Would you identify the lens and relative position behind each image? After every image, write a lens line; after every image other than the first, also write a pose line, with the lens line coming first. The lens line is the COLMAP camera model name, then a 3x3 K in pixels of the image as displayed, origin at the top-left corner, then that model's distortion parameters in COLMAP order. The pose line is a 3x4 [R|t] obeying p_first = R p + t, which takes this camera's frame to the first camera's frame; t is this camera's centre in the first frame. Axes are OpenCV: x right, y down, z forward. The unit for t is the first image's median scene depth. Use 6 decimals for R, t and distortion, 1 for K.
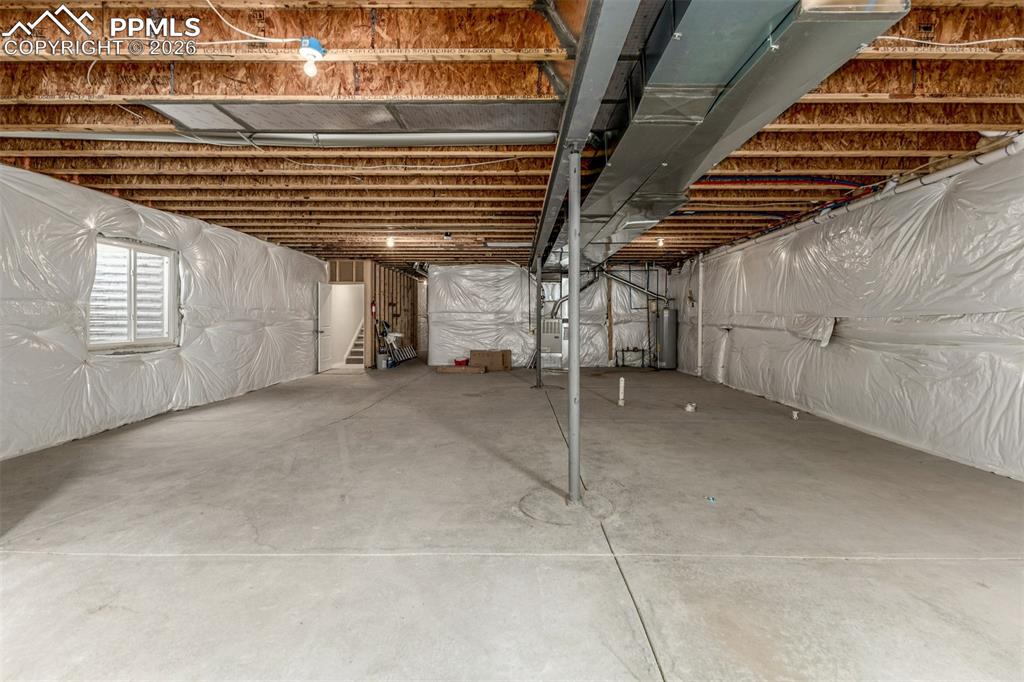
lens RADIAL K [[449.6, 0, 516.6], [0, 449.6, 326.6], [0, 0, 1]] dist [0.018106, -0.007504]
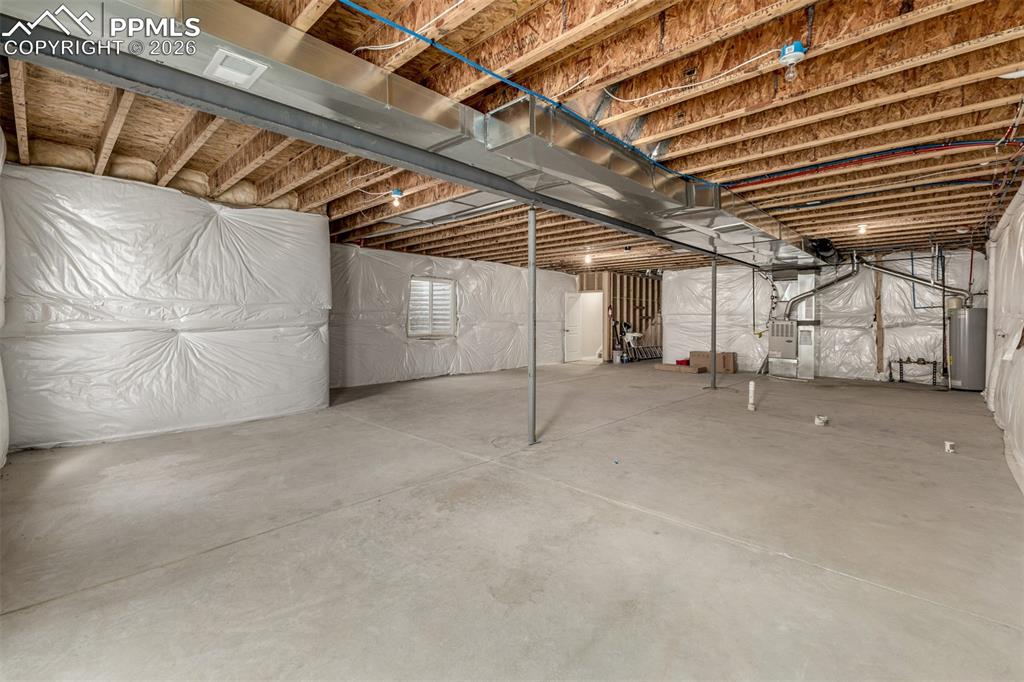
lens RADIAL K [[449.6, 0, 516.6], [0, 449.6, 326.6], [0, 0, 1]] dist [0.018106, -0.007504]
pose [[0.729050, 0.010662, -0.684378, 0.555511], [-0.013621, 0.999907, 0.001067, 0.001088], [0.684325, 0.008544, 0.729127, -0.060792]]
